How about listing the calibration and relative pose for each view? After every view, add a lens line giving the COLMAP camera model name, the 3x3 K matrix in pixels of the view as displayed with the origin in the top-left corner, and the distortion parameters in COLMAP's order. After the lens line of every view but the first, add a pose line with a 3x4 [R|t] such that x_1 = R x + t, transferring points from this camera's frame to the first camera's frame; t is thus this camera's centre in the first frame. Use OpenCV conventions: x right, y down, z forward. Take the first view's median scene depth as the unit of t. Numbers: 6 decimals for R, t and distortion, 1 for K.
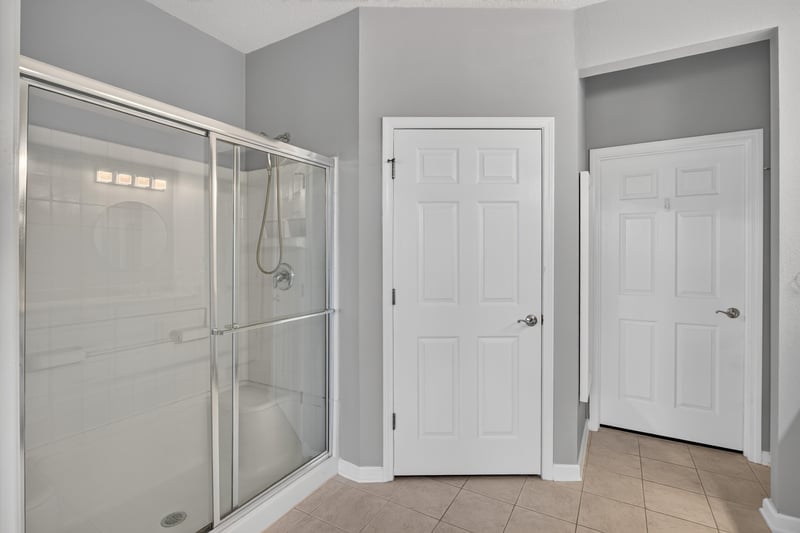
lens RADIAL K [[384.5, 0, 388.2], [0, 384.5, 250.7], [0, 0, 1]] dist [0.002539, 0.001296]
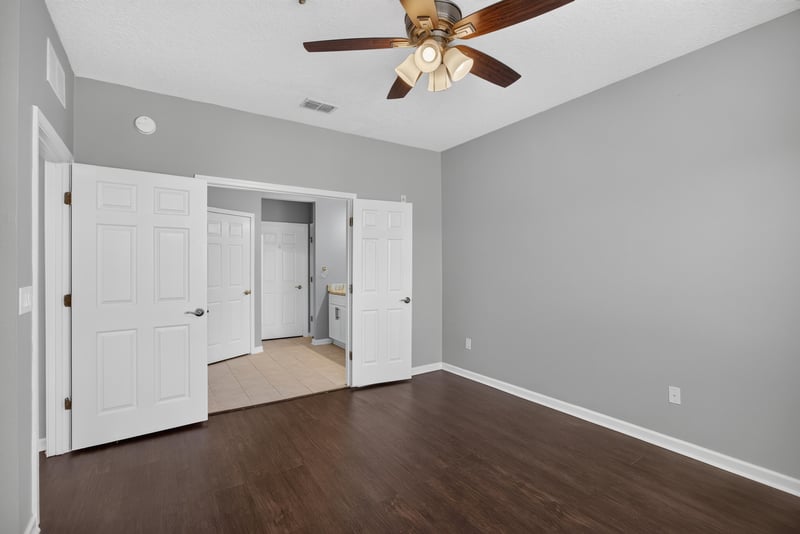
lens RADIAL K [[405.8, 0, 400.0], [0, 405.8, 267.0], [0, 0, 1]] dist [-0.004116, 0.000124]
pose [[0.477108, 0.000098, 0.878845, -1.431715], [-0.001369, 0.999999, 0.000632, 0.010942], [-0.878843, -0.001505, 0.477108, -1.103436]]
